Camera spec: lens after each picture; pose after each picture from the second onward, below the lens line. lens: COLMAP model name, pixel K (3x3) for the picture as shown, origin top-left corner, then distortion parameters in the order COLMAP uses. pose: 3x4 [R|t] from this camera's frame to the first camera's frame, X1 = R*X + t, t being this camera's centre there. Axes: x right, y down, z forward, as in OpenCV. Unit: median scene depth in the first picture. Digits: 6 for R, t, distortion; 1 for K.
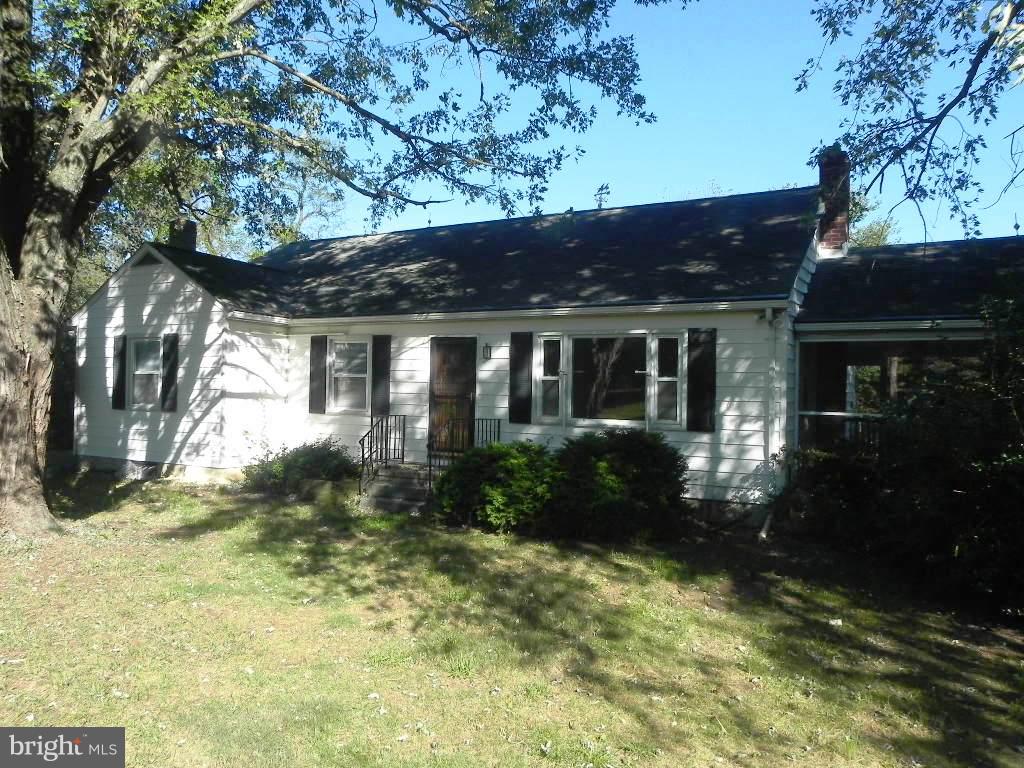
lens RADIAL K [[770.3, 0, 516.7], [0, 770.3, 382.5], [0, 0, 1]] dist [-0.021529, 0.017937]
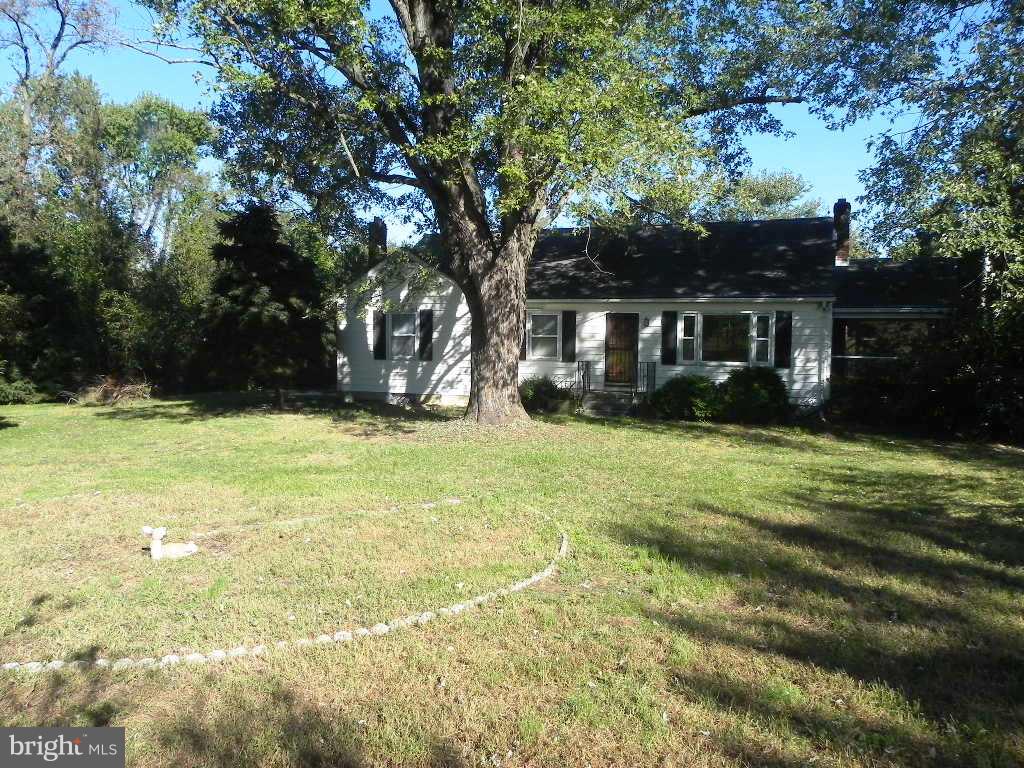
lens RADIAL K [[770.3, 0, 514.1], [0, 770.3, 388.6], [0, 0, 1]] dist [-0.021529, 0.017937]
pose [[0.991315, -0.019813, 0.130005, -0.560054], [0.008605, 0.996239, 0.086214, -0.043809], [-0.131224, -0.084347, 0.987758, -0.642642]]
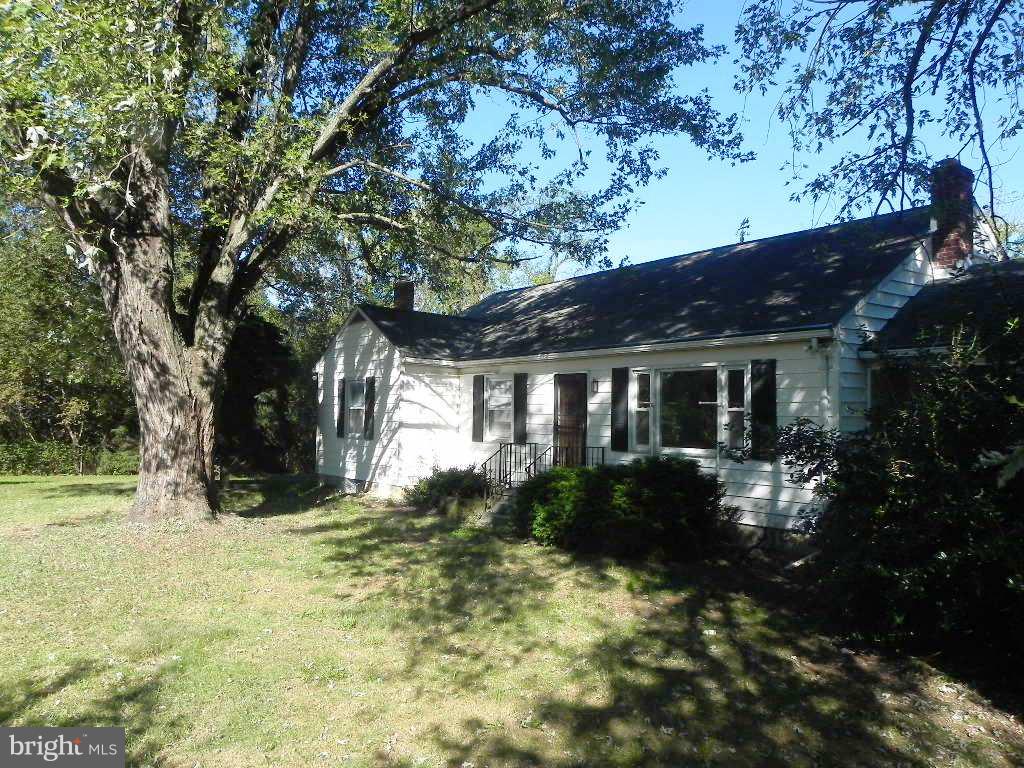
lens RADIAL K [[770.3, 0, 519.4], [0, 770.3, 378.2], [0, 0, 1]] dist [-0.021529, 0.017937]
pose [[0.920152, -0.025980, -0.390699, 0.303847], [0.007524, 0.998785, -0.048695, 0.001654], [0.391489, 0.041867, 0.919230, -0.062159]]
